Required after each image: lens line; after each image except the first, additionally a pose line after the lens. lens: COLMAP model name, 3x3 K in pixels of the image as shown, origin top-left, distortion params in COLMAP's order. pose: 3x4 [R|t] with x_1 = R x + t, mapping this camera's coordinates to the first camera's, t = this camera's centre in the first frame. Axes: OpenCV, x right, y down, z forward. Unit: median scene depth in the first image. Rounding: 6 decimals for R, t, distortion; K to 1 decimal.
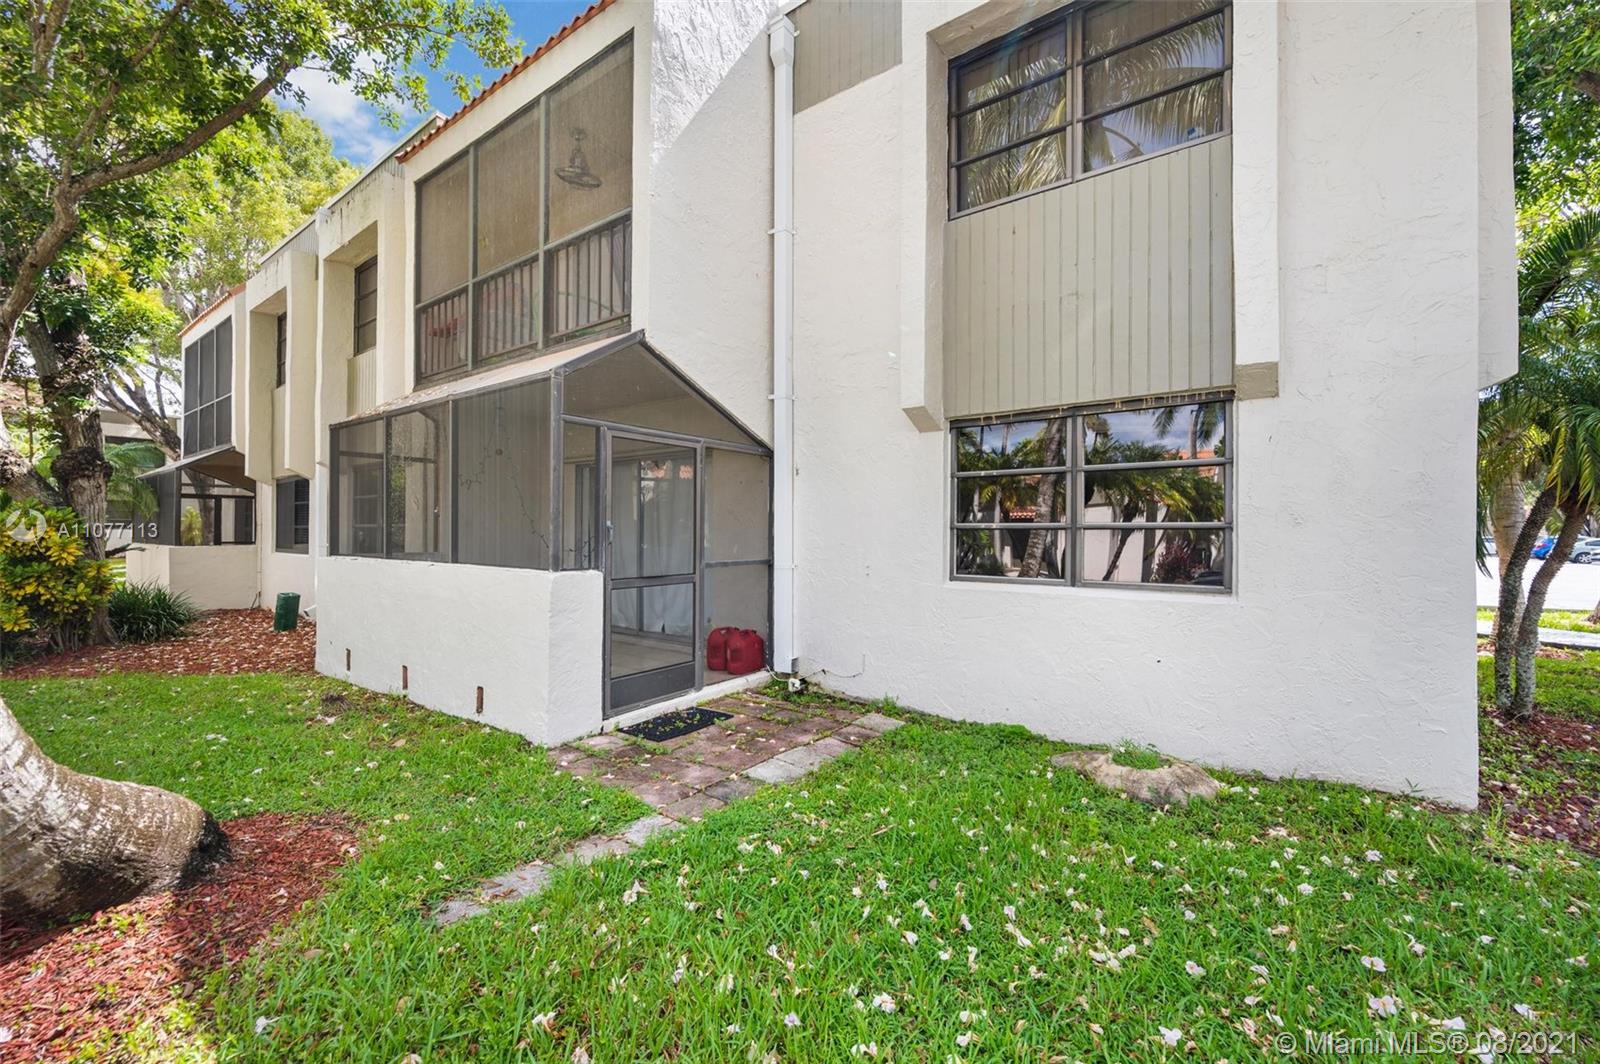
lens RADIAL K [[642.7, 0, 806.5], [0, 642.7, 528.0], [0, 0, 1]] dist [-0.000775, -0.000208]
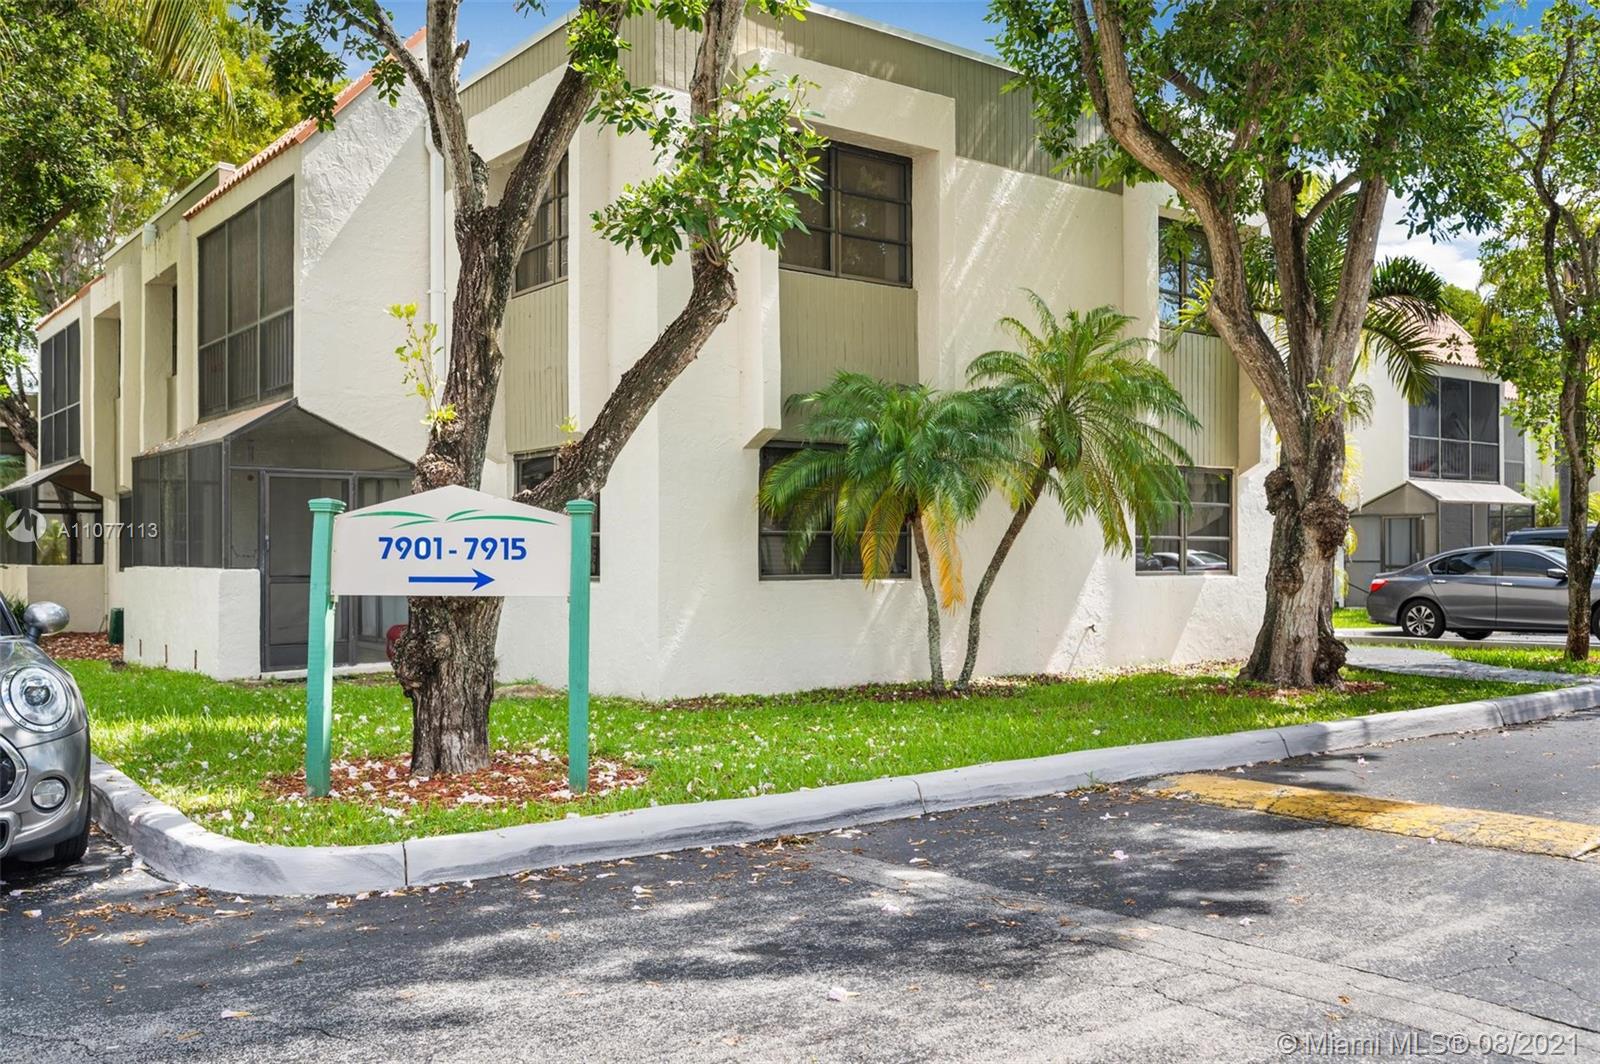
lens RADIAL K [[1375.1, 0, 802.0], [0, 1375.1, 549.8], [0, 0, 1]] dist [0.008630, 0.002841]
pose [[0.962511, -0.004958, -0.271199, 0.790395], [0.004771, 0.999988, -0.001346, 0.014619], [0.271202, 0.000002, 0.962522, -0.774197]]
